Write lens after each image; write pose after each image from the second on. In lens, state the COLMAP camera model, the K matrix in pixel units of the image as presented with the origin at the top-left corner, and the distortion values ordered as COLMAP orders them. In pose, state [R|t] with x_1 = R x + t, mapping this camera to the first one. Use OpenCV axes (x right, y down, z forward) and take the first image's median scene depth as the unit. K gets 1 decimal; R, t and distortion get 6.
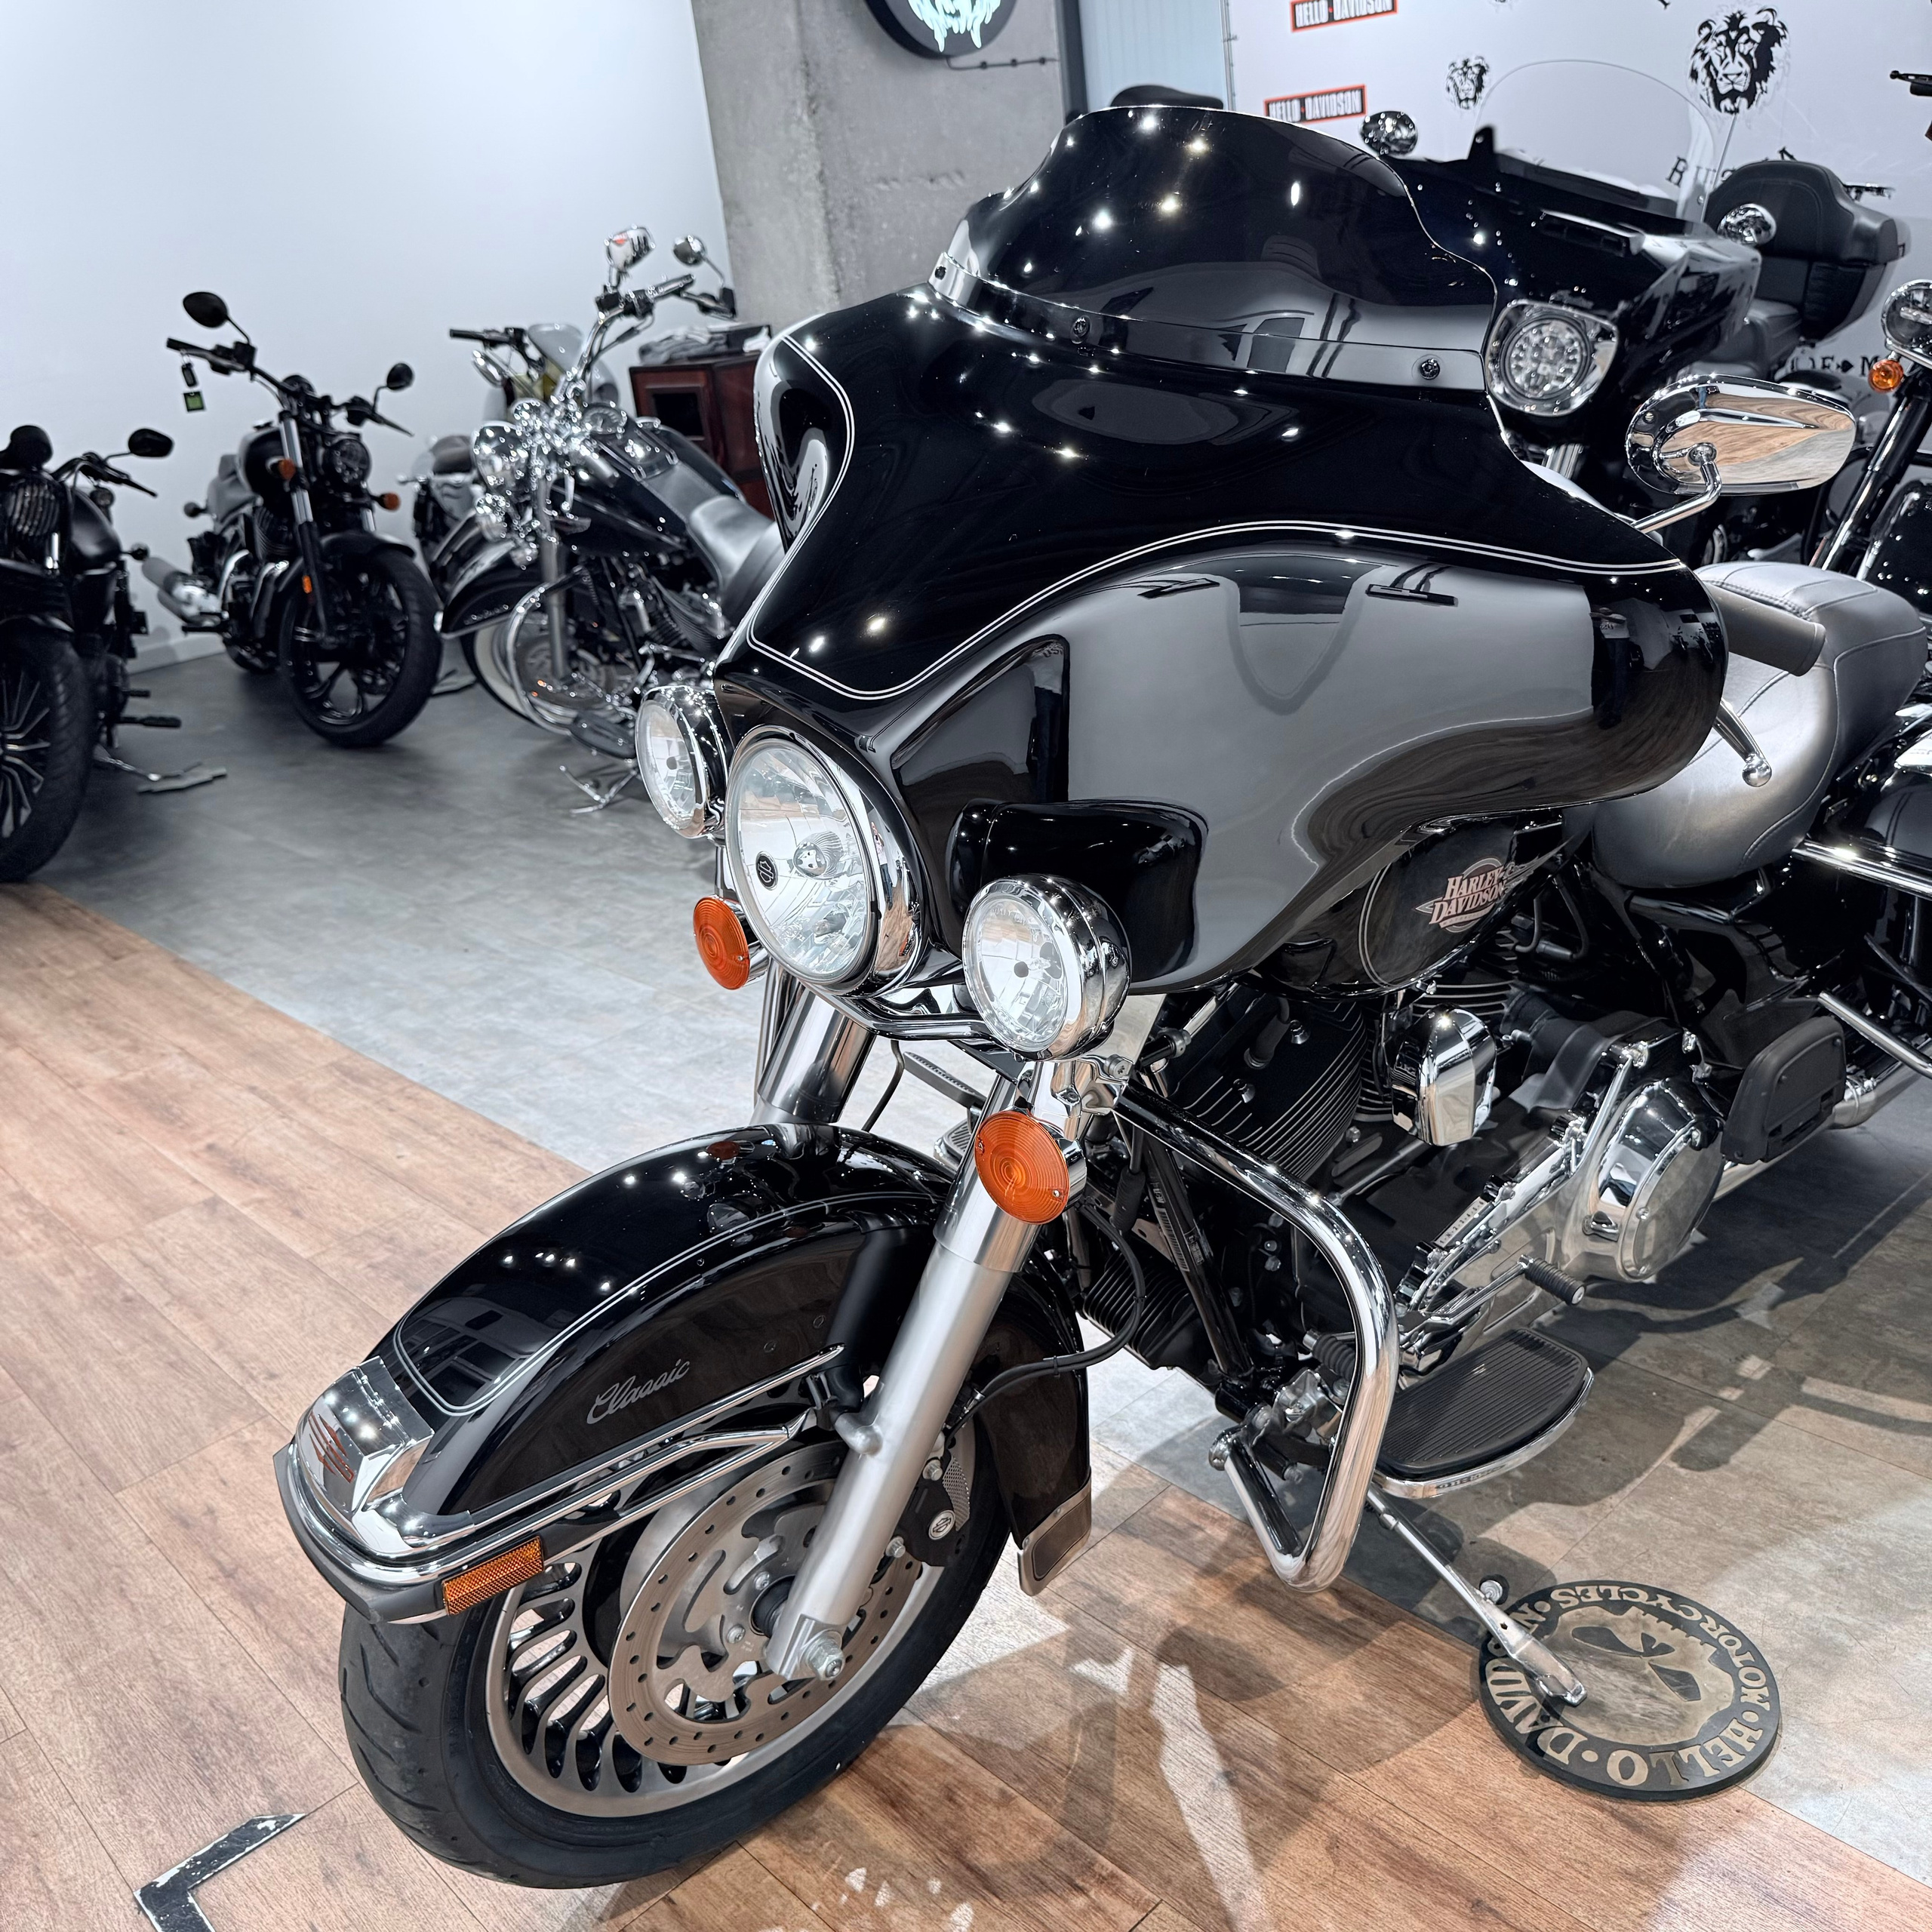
lens RADIAL K [[1812.0, 0, 968.8], [0, 1812.0, 972.3], [0, 0, 1]] dist [0.105484, -0.208911]
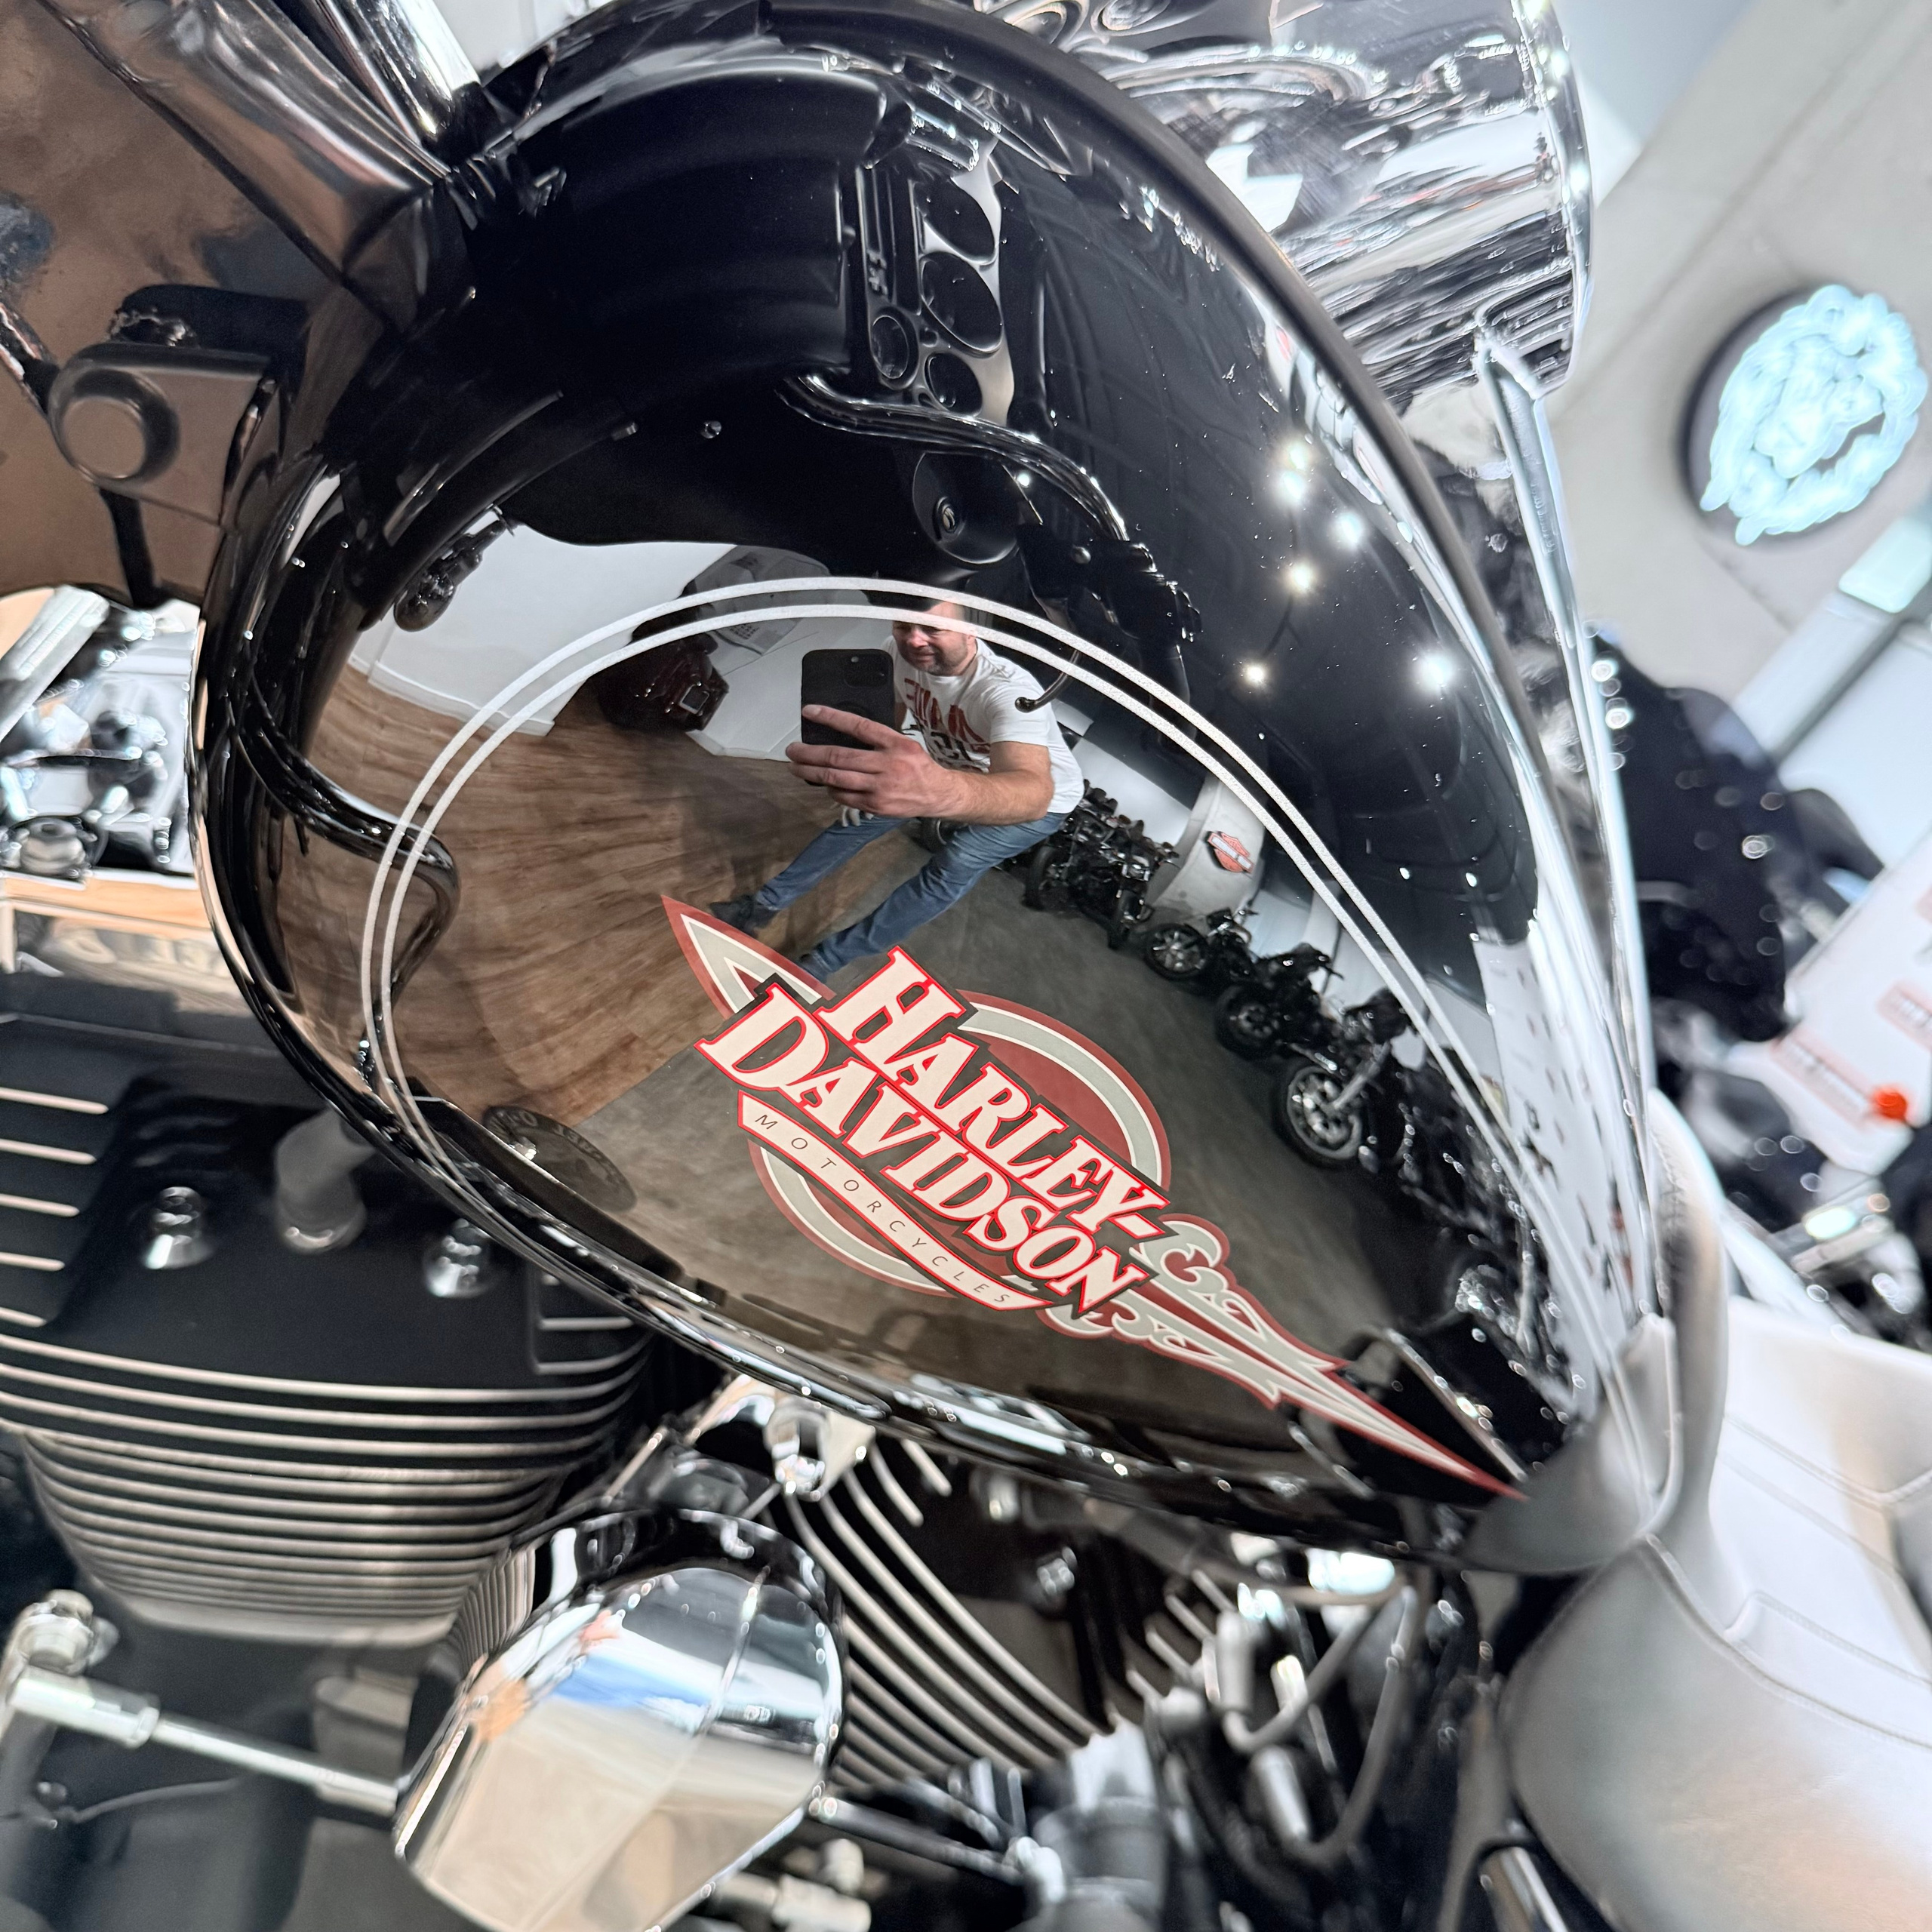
lens RADIAL K [[1799.0, 0, 966.0], [0, 1799.0, 966.0], [0, 0, 1]] dist [0.140723, -0.282440]
pose [[0.648153, 0.737907, -0.188126, 0.195805], [-0.761092, 0.635906, -0.127917, -0.018895], [0.025240, 0.226091, 0.973779, 0.507241]]
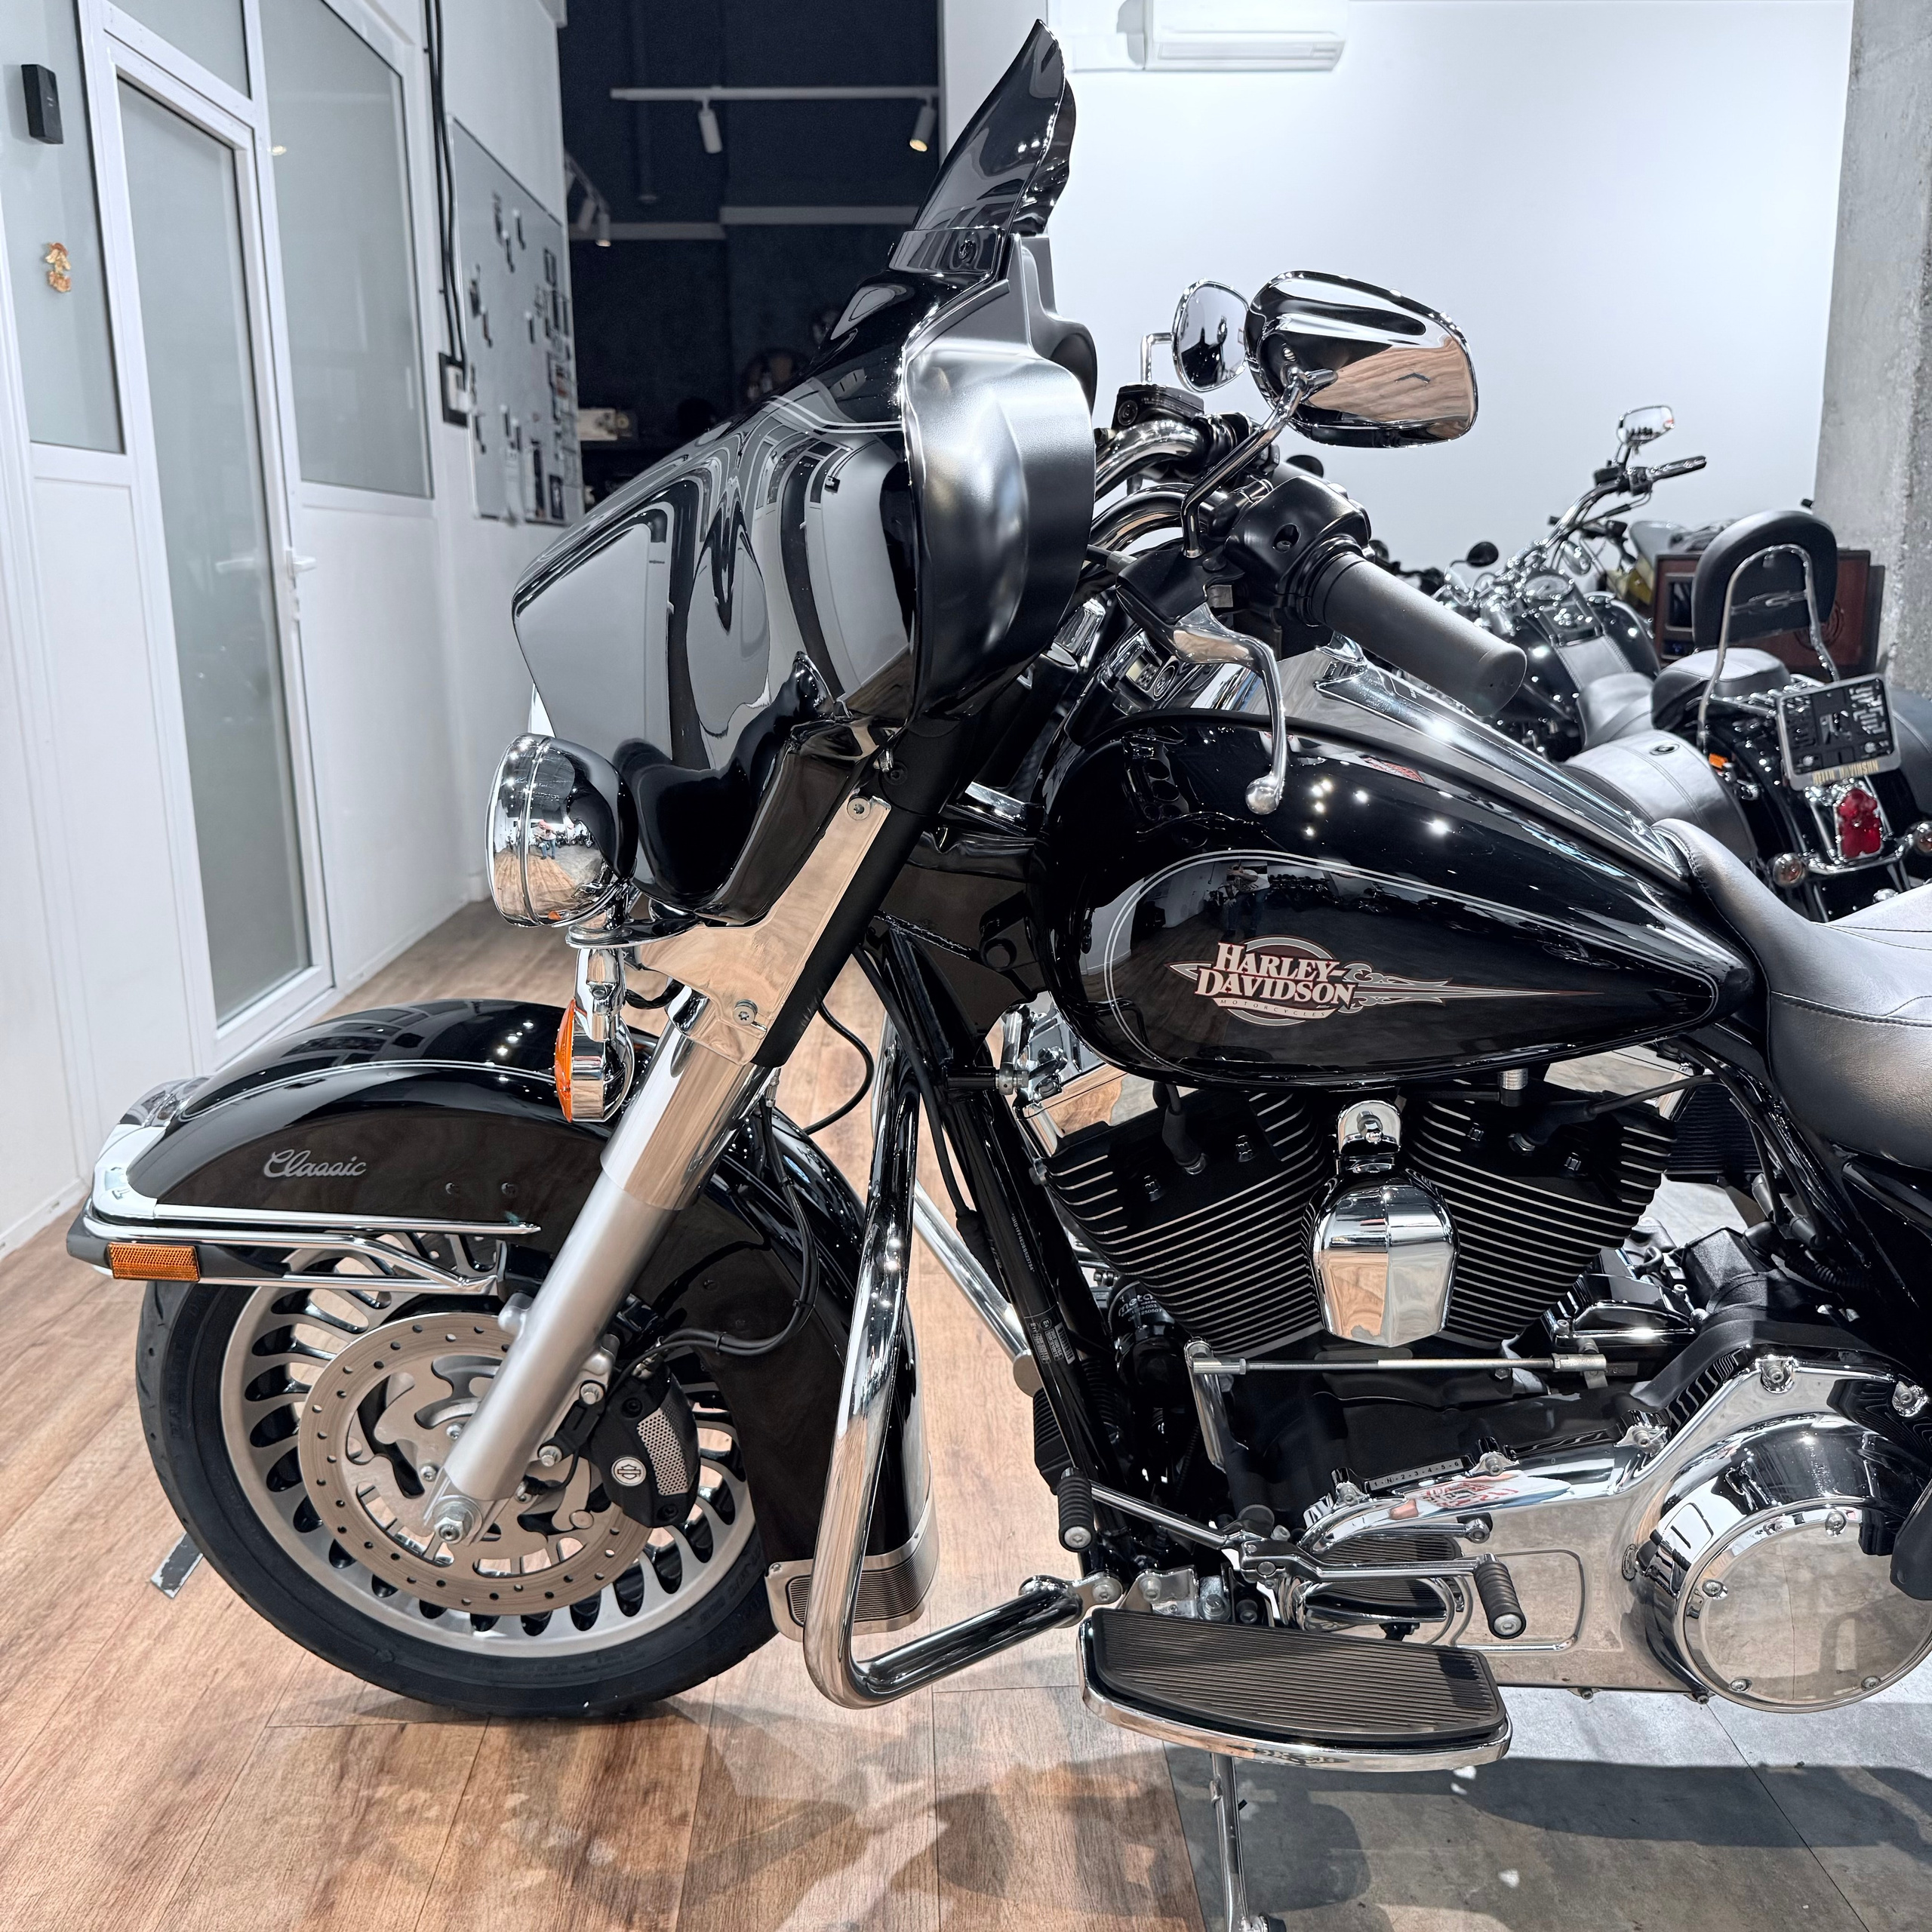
lens RADIAL K [[1793.8, 0, 978.7], [0, 1793.8, 964.7], [0, 0, 1]] dist [0.137340, -0.255909]
pose [[0.758923, 0.238869, -0.605787, 0.427972], [-0.312000, 0.949942, -0.016298, 0.003119], [0.571569, 0.201374, 0.795460, 0.187623]]
